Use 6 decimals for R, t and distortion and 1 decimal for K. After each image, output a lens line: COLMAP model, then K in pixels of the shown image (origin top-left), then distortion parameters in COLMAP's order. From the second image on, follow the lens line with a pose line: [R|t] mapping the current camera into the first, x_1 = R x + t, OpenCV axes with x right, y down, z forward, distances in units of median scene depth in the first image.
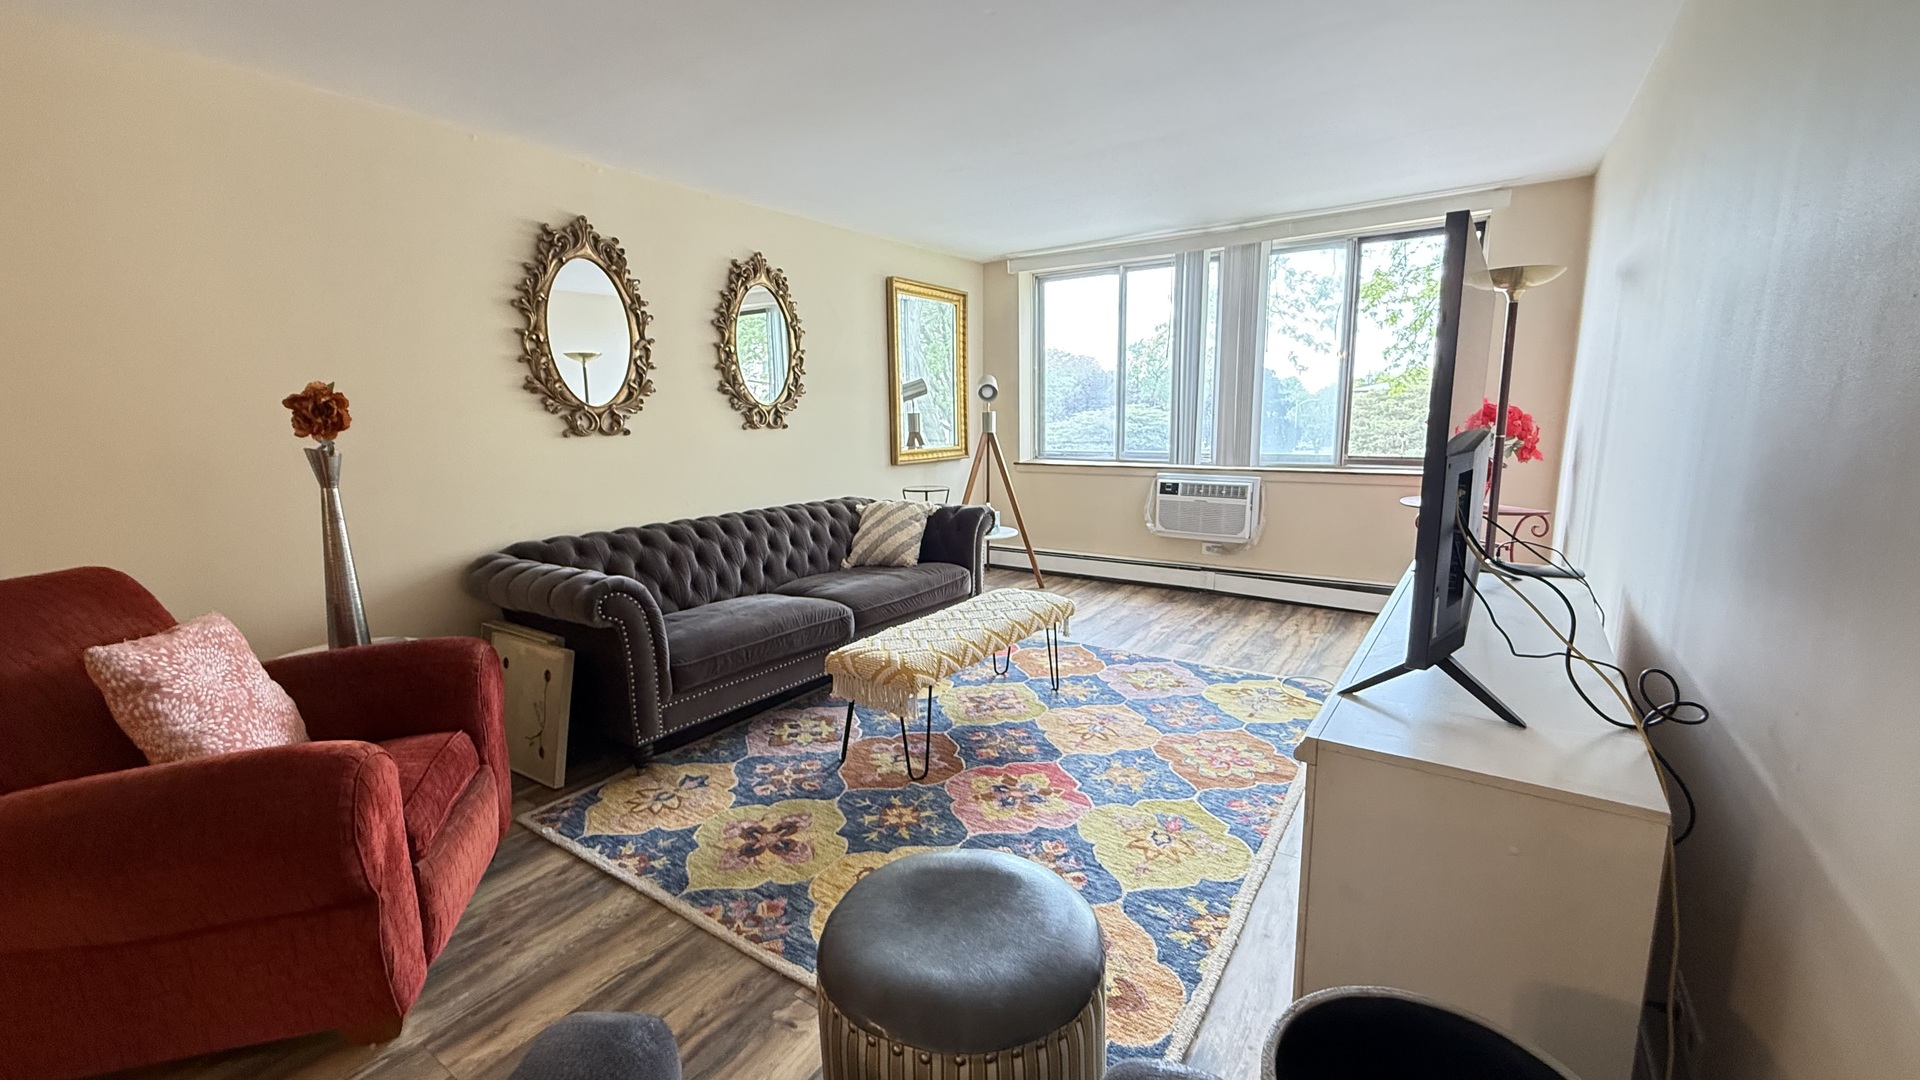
lens RADIAL K [[766.8, 0, 956.4], [0, 766.8, 540.5], [0, 0, 1]] dist [0.001170, -0.000127]
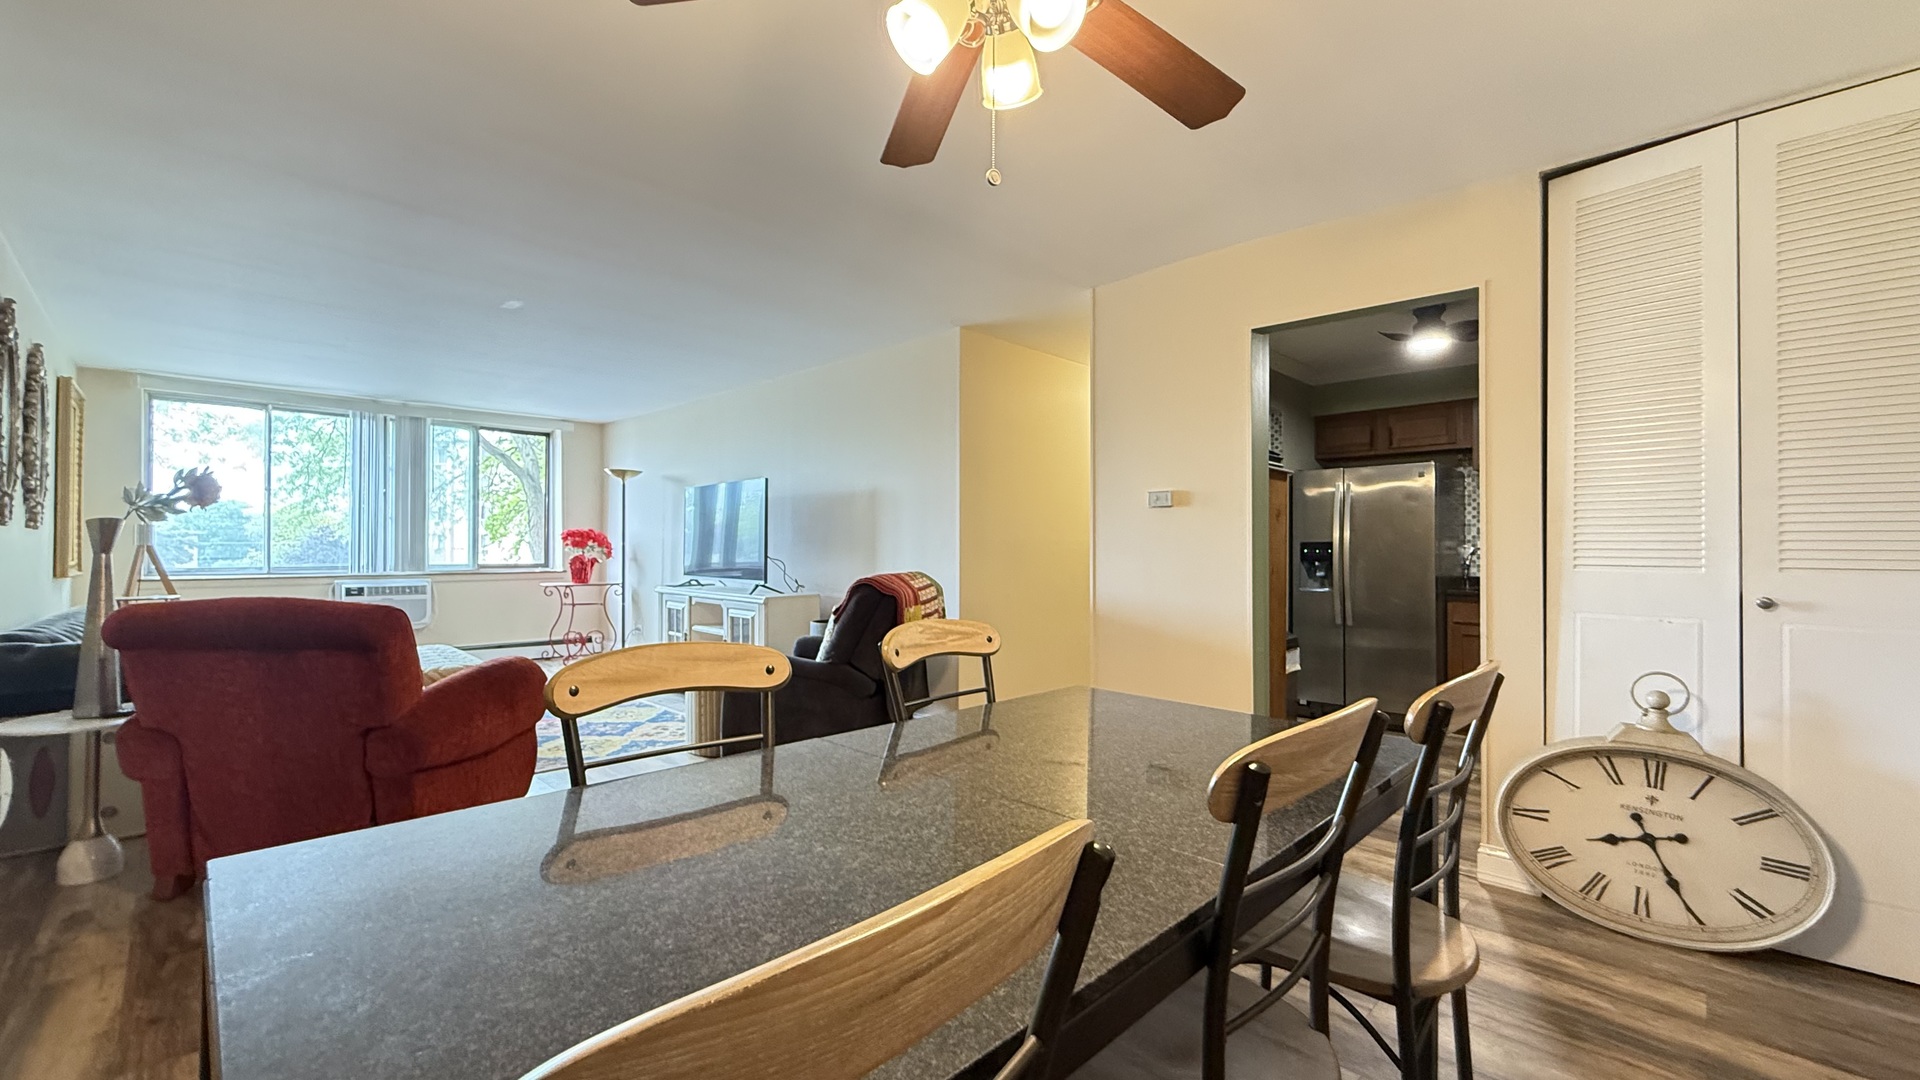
lens RADIAL K [[766.8, 0, 950.8], [0, 766.8, 538.1], [0, 0, 1]] dist [0.001170, -0.000127]
pose [[0.181501, 0.029487, 0.982948, -1.273607], [0.163726, 0.984693, -0.059771, 0.130621], [-0.969665, 0.171783, 0.173896, -0.270784]]
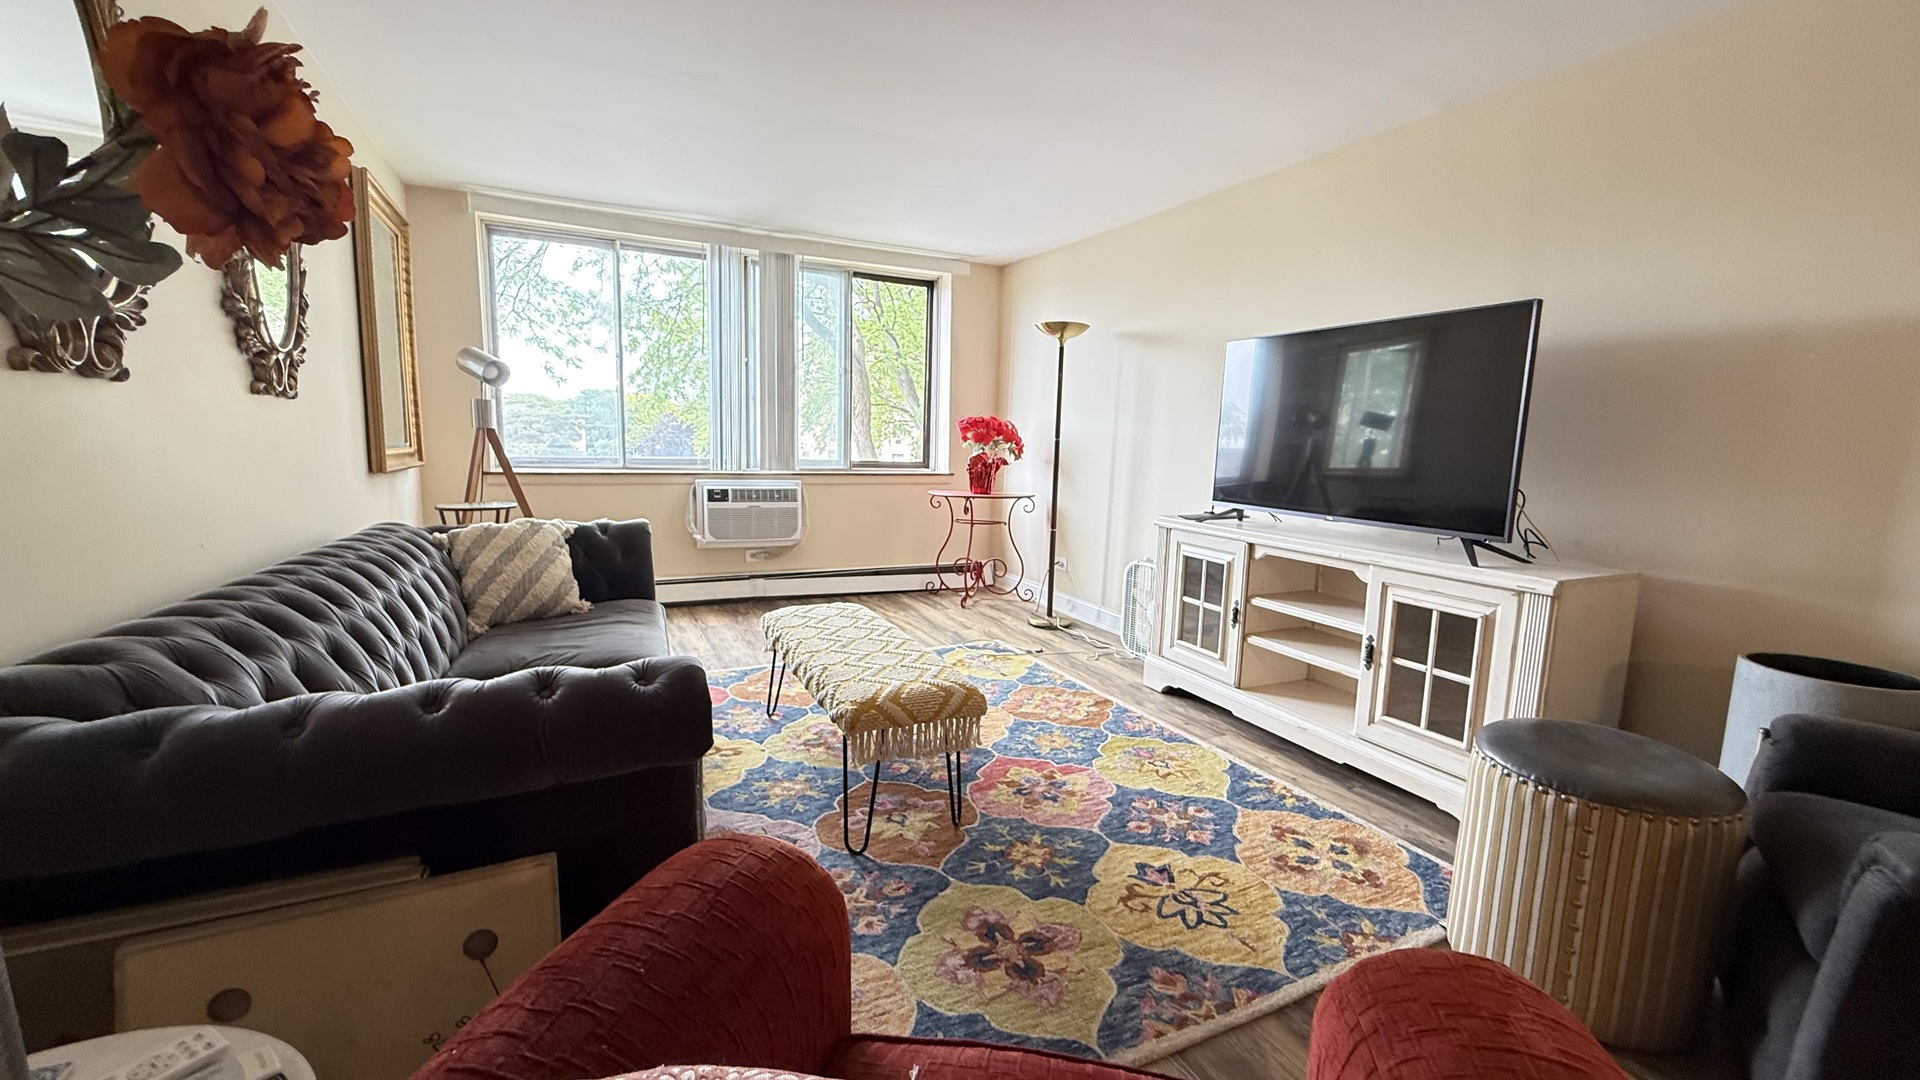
lens RADIAL K [[766.8, 0, 957.3], [0, 766.8, 535.9], [0, 0, 1]] dist [0.001170, -0.000127]
pose [[0.490389, -0.080145, 0.867811, -0.648055], [0.113821, 0.993123, 0.027399, -0.018964], [-0.864039, 0.085339, 0.496139, 0.485341]]
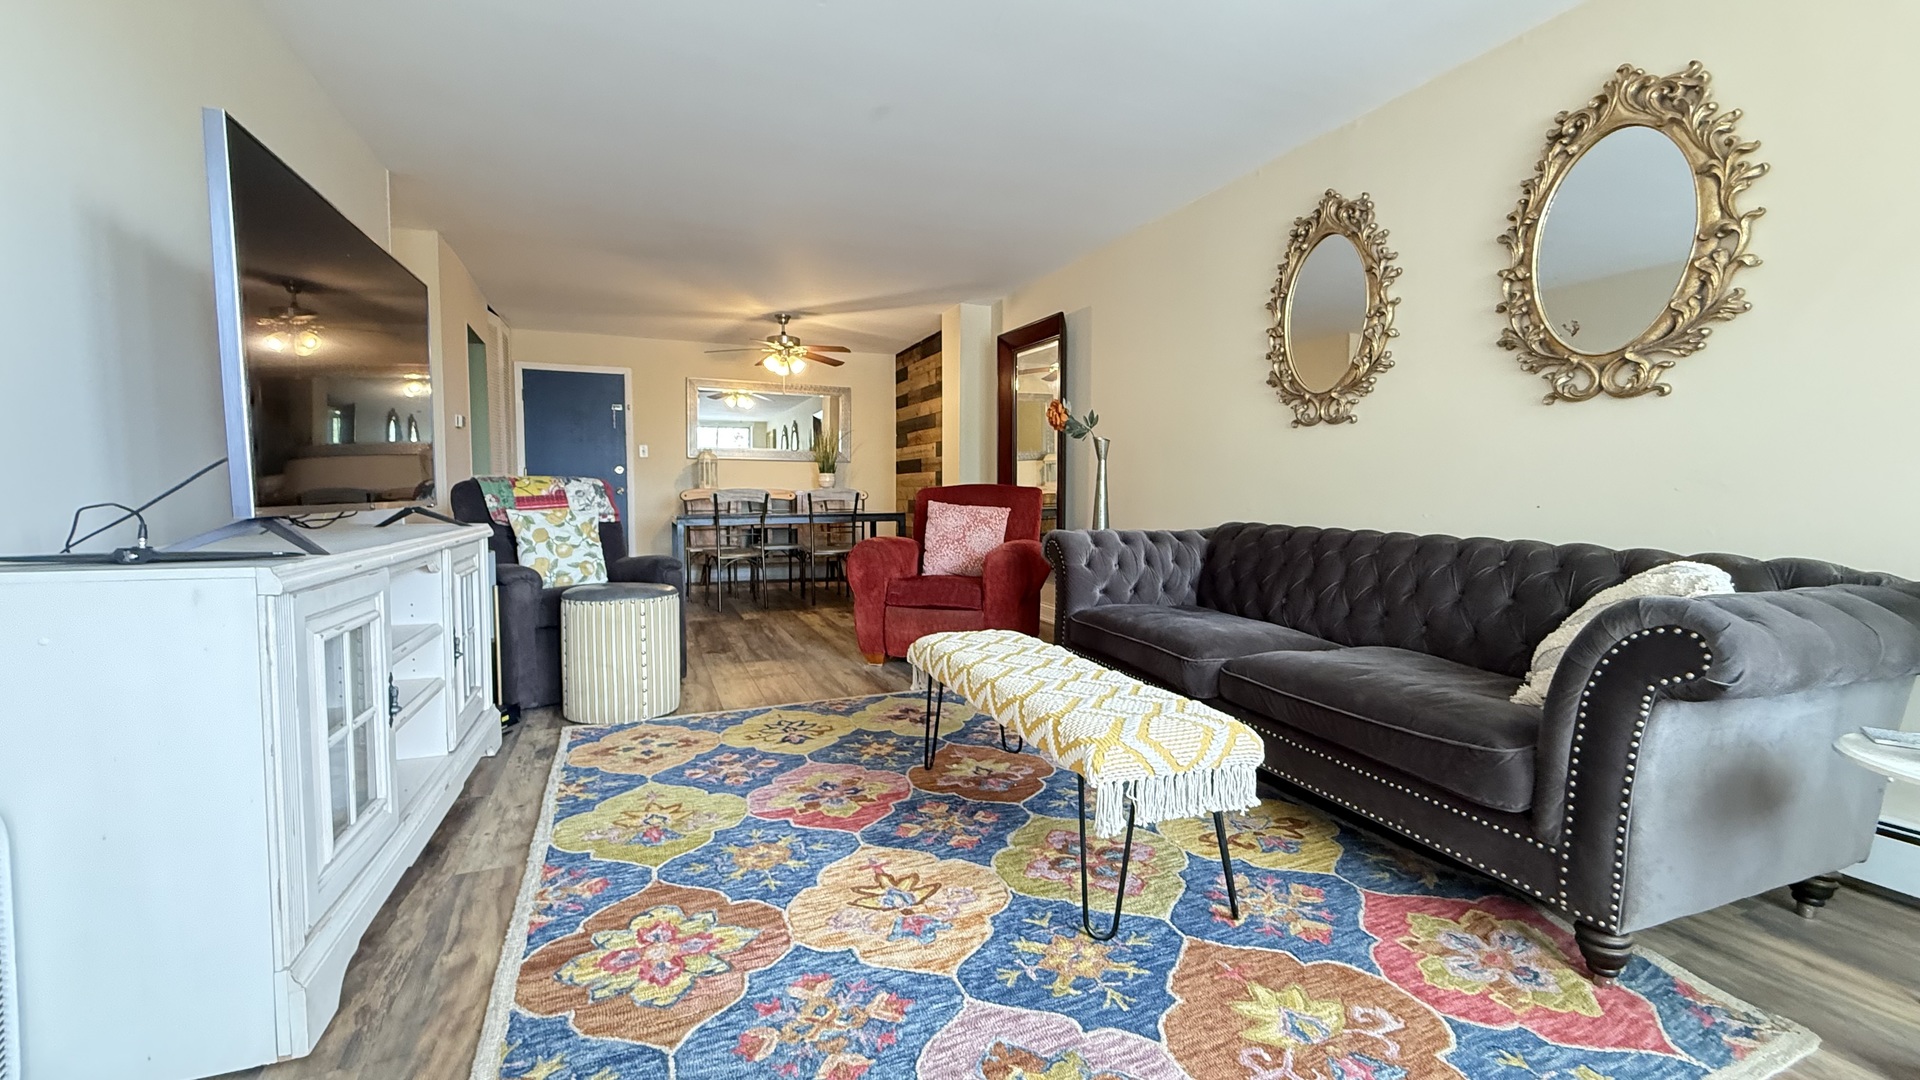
lens RADIAL K [[766.8, 0, 949.5], [0, 766.8, 542.2], [0, 0, 1]] dist [0.001170, -0.000127]
pose [[-0.551084, 0.071938, -0.831343, 0.602615], [-0.139144, 0.974406, 0.176554, -0.109642], [0.822767, 0.212972, -0.526970, 1.261259]]
